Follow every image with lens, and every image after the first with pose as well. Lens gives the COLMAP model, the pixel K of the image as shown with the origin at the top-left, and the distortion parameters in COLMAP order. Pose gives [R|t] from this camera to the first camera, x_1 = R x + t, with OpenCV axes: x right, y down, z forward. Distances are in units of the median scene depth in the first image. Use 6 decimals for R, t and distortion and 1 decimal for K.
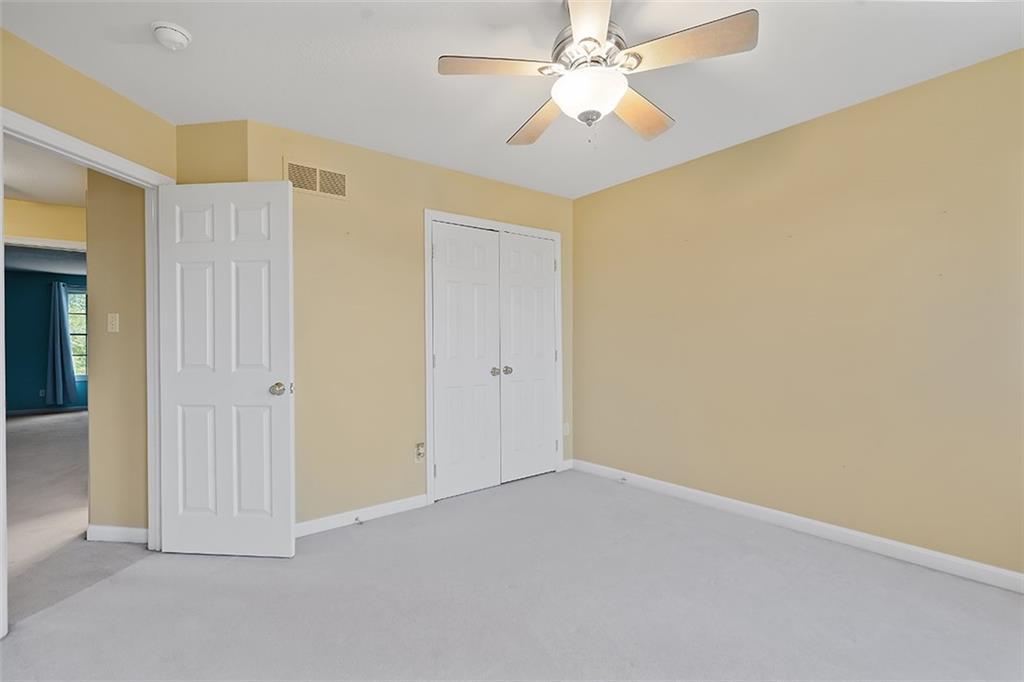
lens RADIAL K [[466.1, 0, 511.2], [0, 466.1, 343.4], [0, 0, 1]] dist [-0.004231, 0.000289]
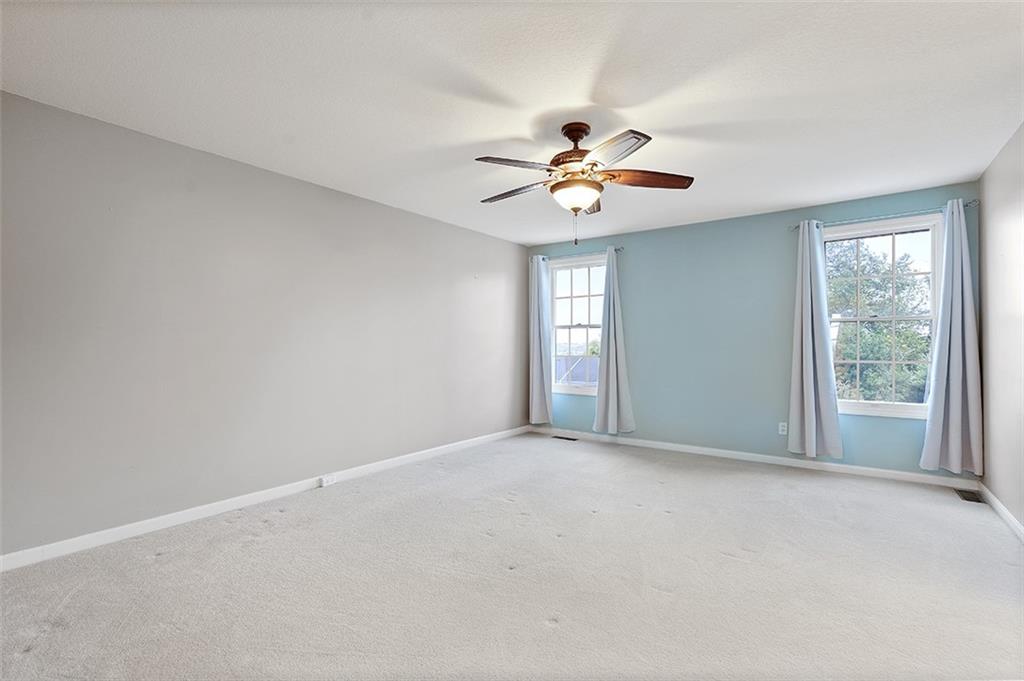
lens RADIAL K [[466.1, 0, 511.0], [0, 466.1, 341.4], [0, 0, 1]] dist [-0.004231, 0.000289]
pose [[0.236949, 0.004042, -0.971514, -0.555388], [-0.003069, 0.999989, 0.003412, 0.004970], [0.971517, 0.002173, 0.236959, 0.559834]]
